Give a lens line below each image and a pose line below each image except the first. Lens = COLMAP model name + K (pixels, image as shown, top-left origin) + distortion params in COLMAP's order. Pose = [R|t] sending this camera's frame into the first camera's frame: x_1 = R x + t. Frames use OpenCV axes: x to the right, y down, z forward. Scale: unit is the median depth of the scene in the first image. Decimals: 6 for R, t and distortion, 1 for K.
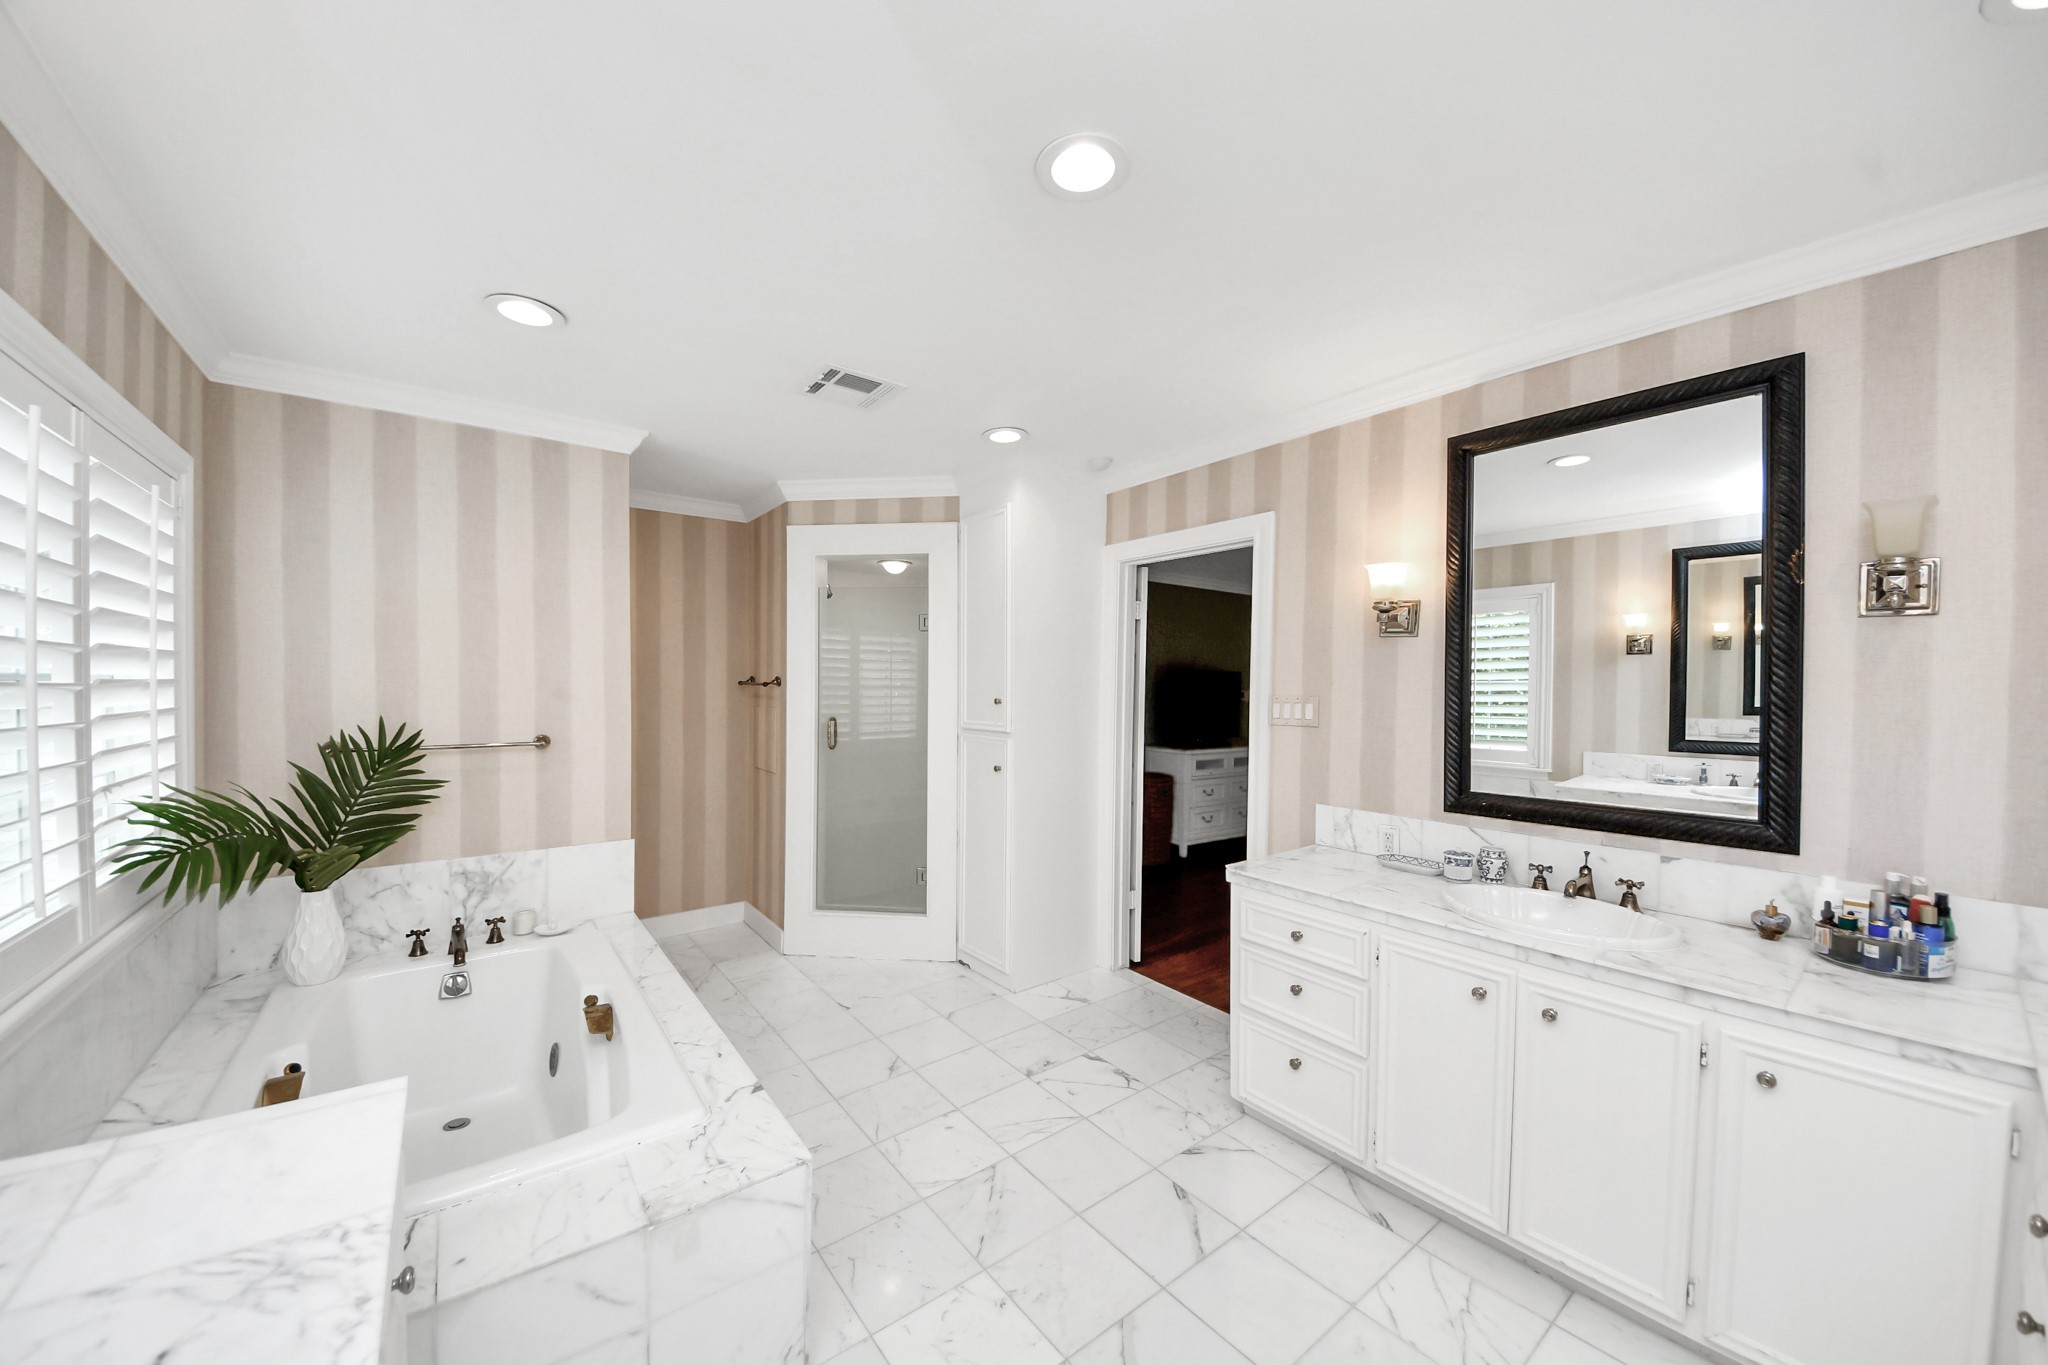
lens RADIAL K [[722.3, 0, 1032.1], [0, 722.3, 696.0], [0, 0, 1]] dist [0.000722, -0.009630]
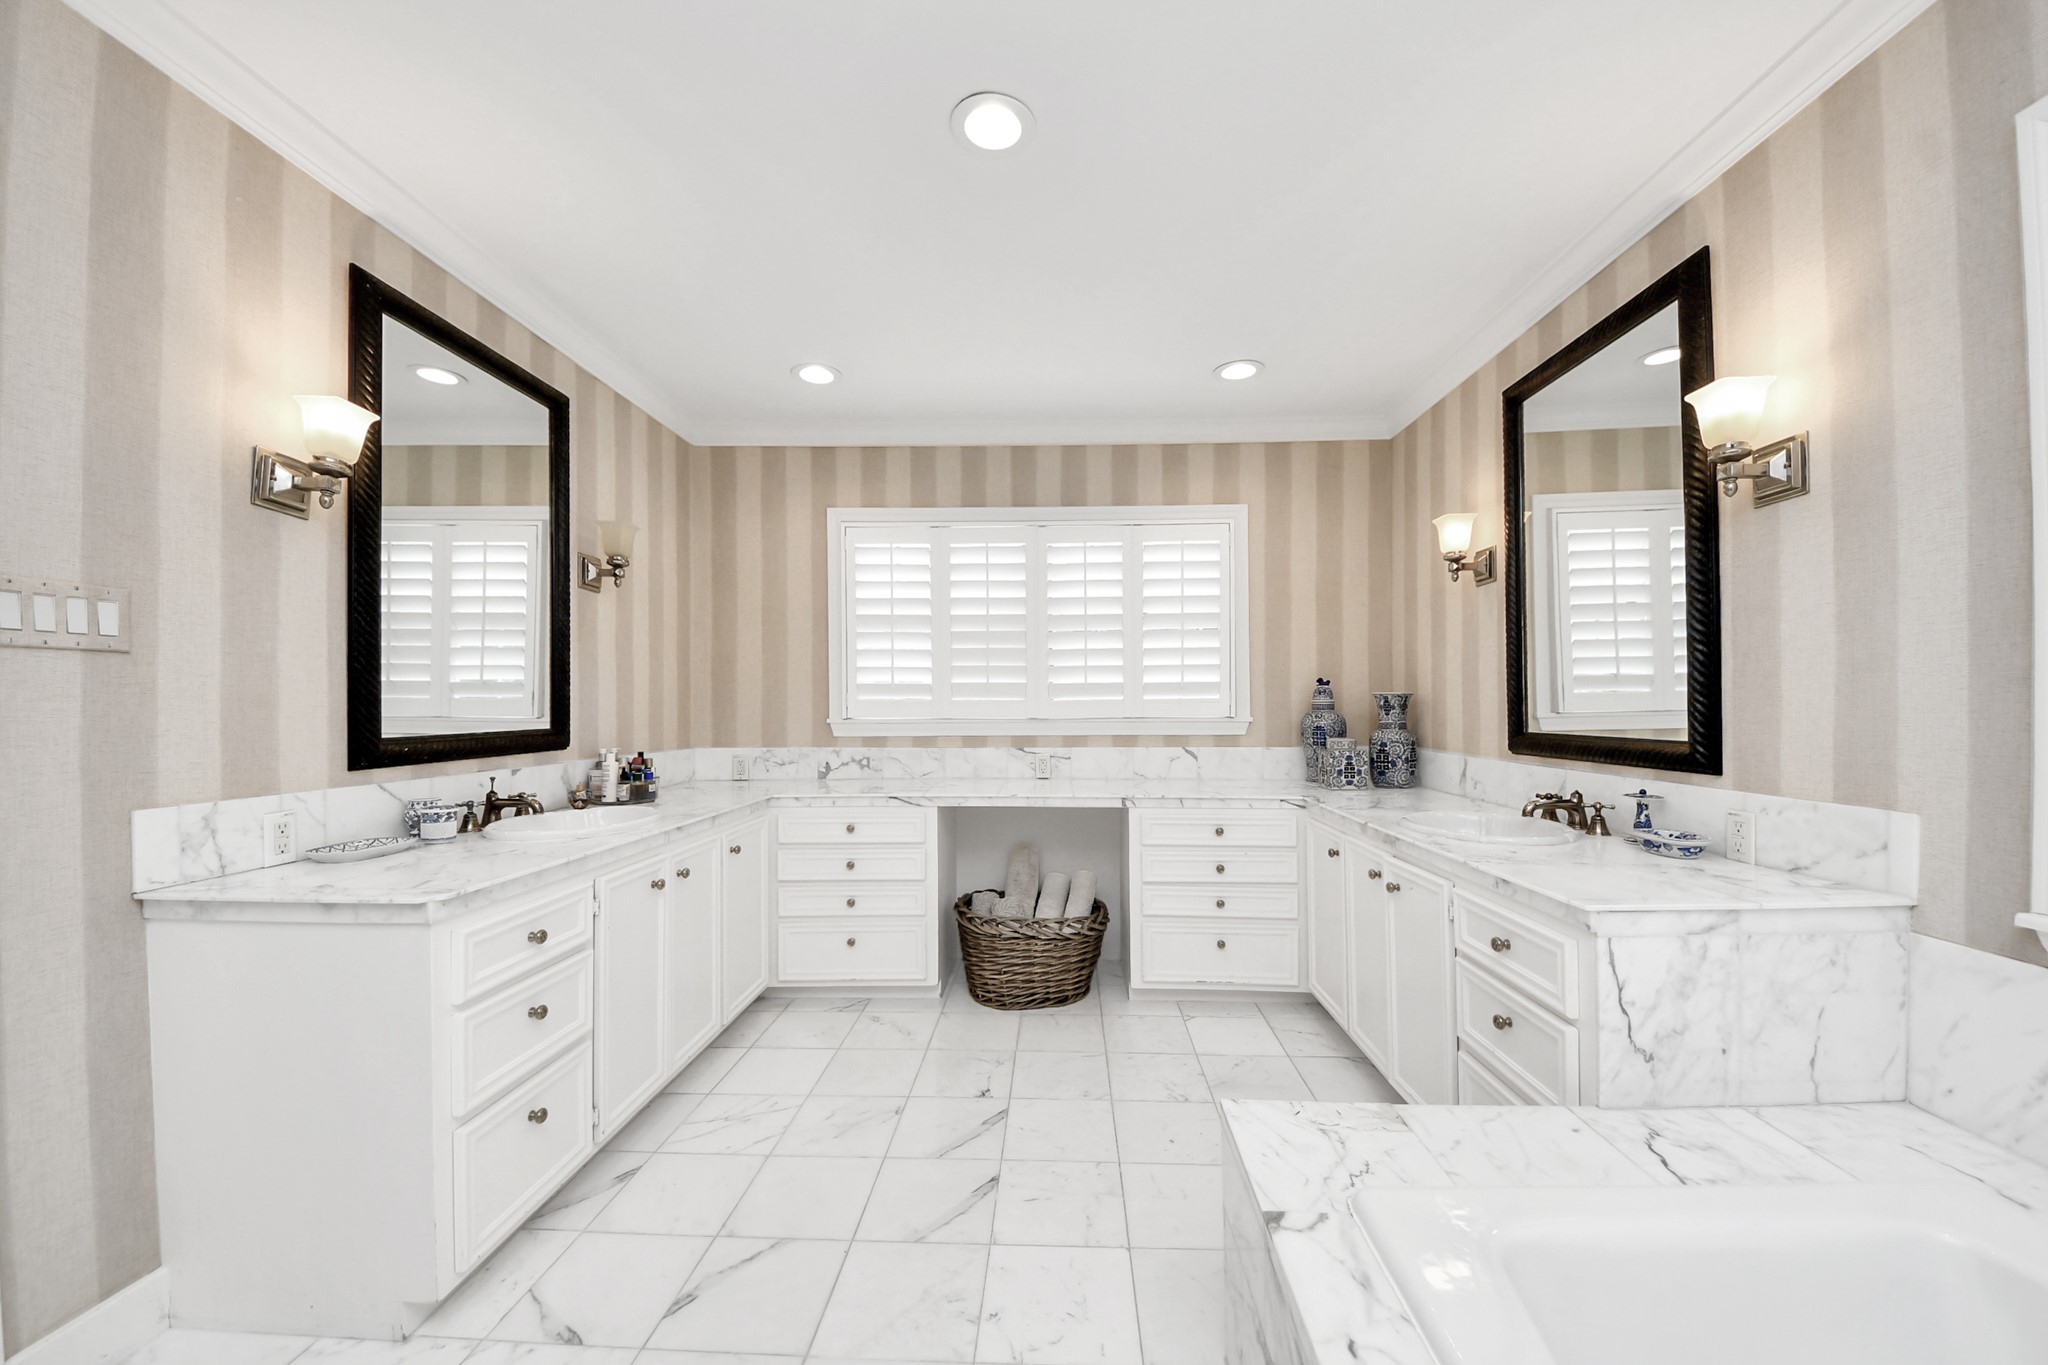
lens RADIAL K [[757.5, 0, 1023.7], [0, 757.5, 698.9], [0, 0, 1]] dist [0.046130, -0.022341]
pose [[-0.751840, -0.002526, 0.659341, -0.432385], [0.005310, 0.999937, 0.009885, 0.078682], [-0.659325, 0.010933, -0.751779, 1.080001]]
